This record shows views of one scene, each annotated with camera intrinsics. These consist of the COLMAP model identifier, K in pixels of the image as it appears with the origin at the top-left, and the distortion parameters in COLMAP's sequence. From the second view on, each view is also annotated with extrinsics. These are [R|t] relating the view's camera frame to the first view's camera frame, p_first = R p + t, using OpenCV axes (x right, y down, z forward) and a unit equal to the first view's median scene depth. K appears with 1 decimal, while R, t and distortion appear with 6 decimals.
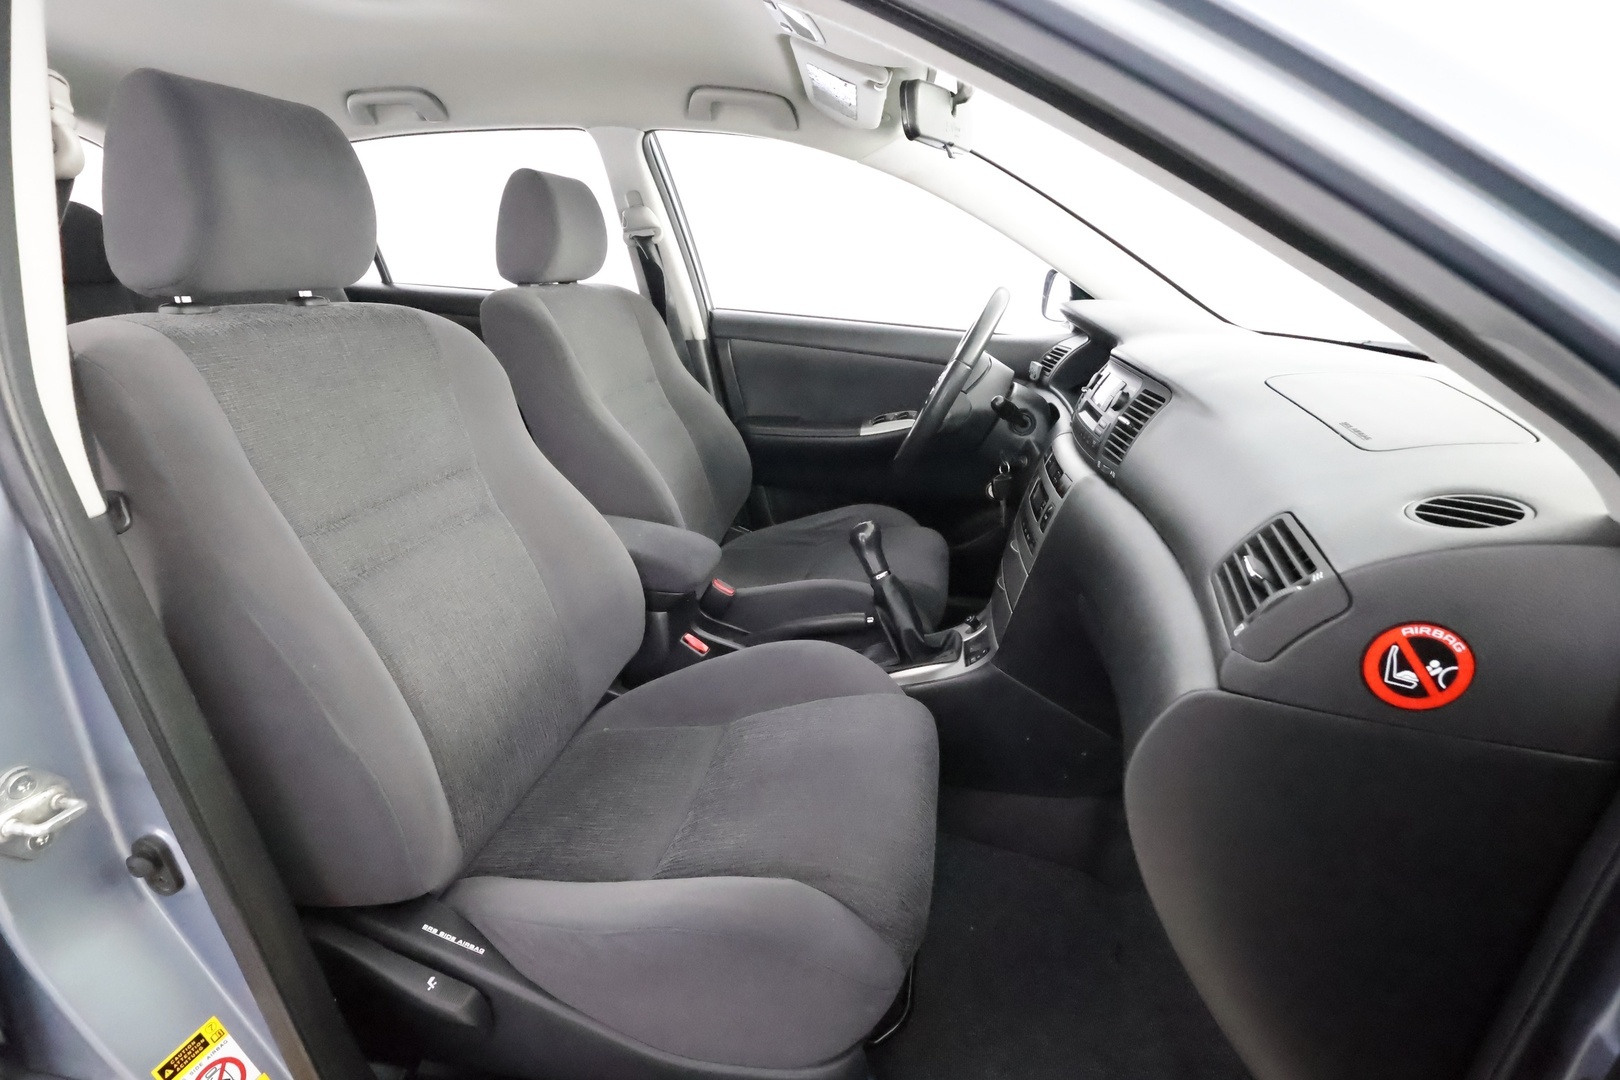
lens RADIAL K [[789.1, 0, 810.0], [0, 789.1, 540.0], [0, 0, 1]] dist [0.002007, -0.000082]
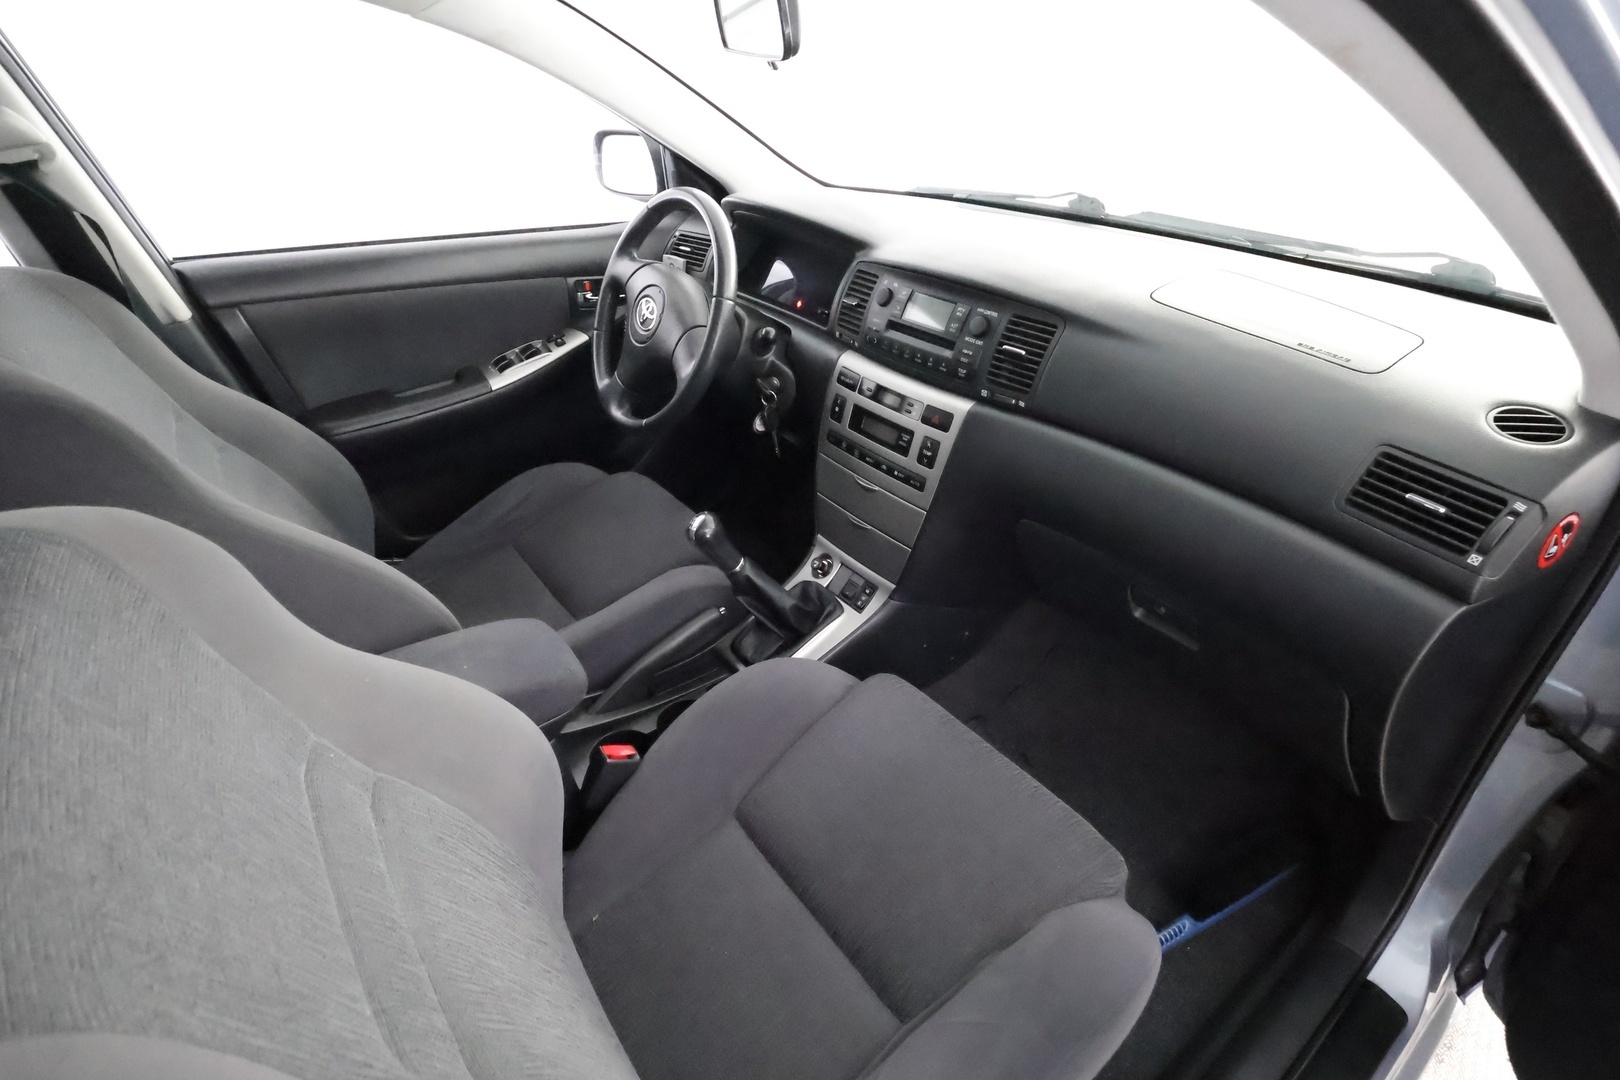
lens RADIAL K [[786.8, 0, 810.0], [0, 786.8, 540.0], [0, 0, 1]] dist [-0.001324, -0.000104]
pose [[0.676246, -0.420426, 0.604924, -0.397988], [0.269008, 0.905379, 0.328518, -0.261032], [-0.685803, -0.059429, 0.725357, 0.321767]]
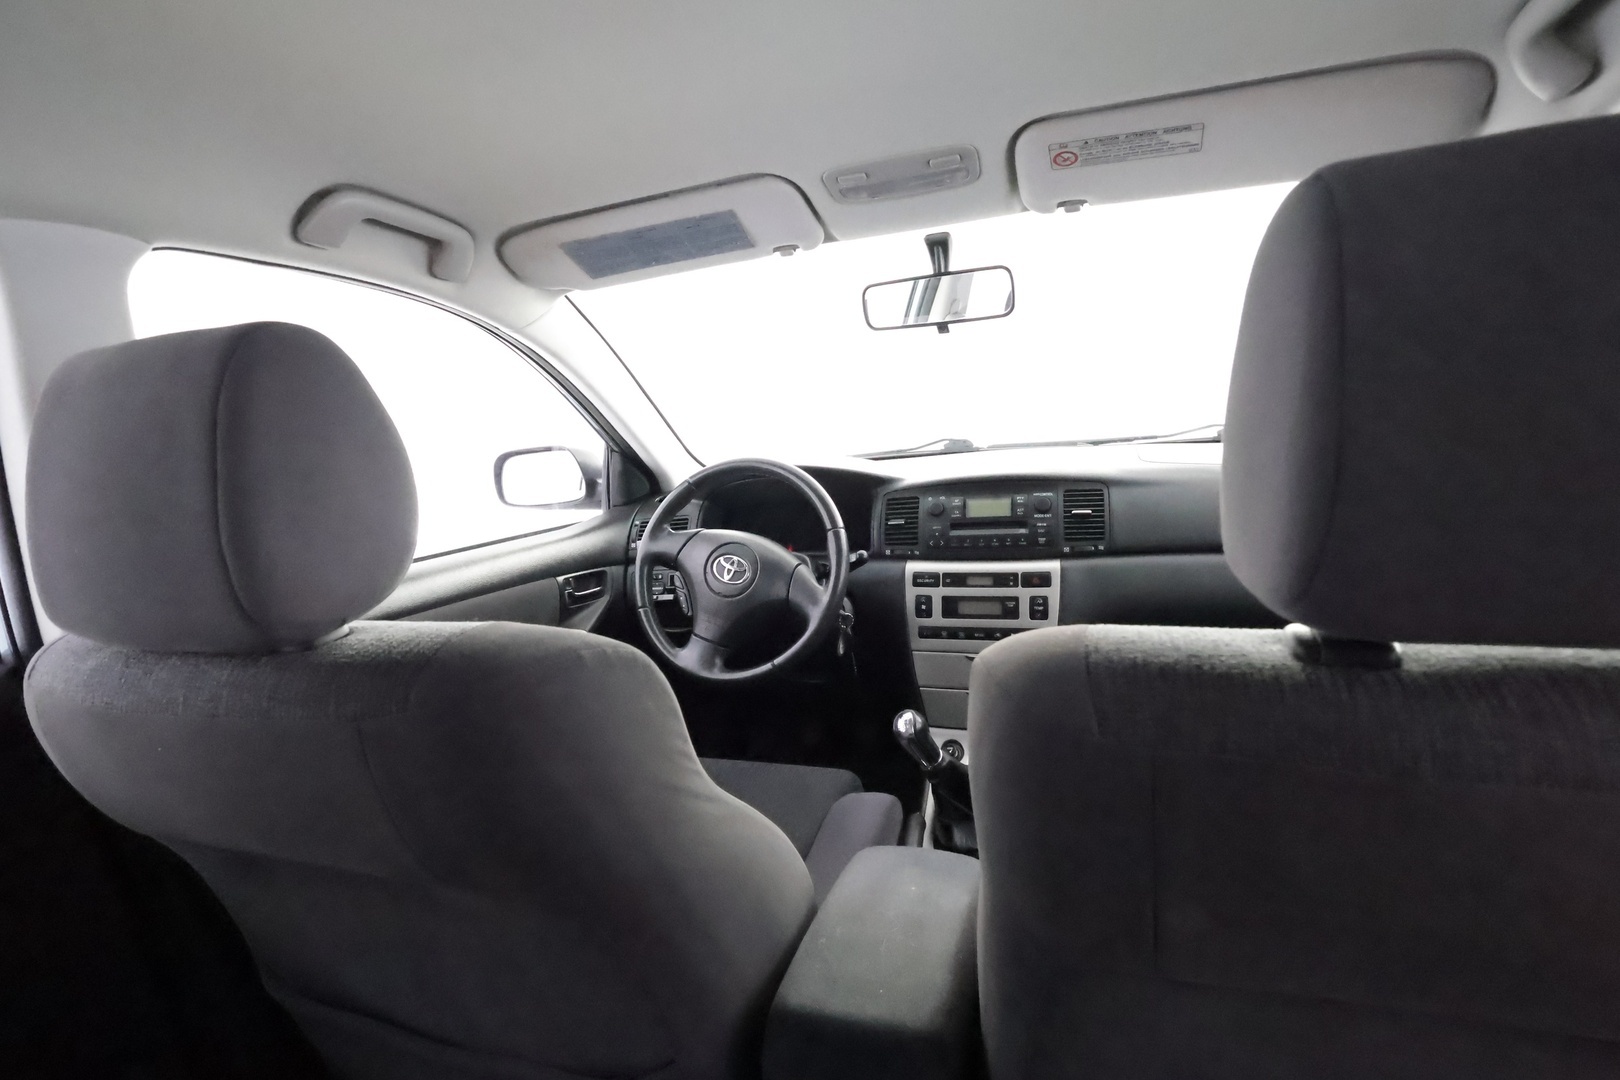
lens RADIAL K [[786.8, 0, 810.0], [0, 786.8, 540.0], [0, 0, 1]] dist [-0.001324, -0.000104]
pose [[0.174205, -0.227886, 0.957977, -0.793785], [0.416365, 0.898654, 0.138060, -0.385601], [-0.892352, 0.374818, 0.251434, 0.846063]]
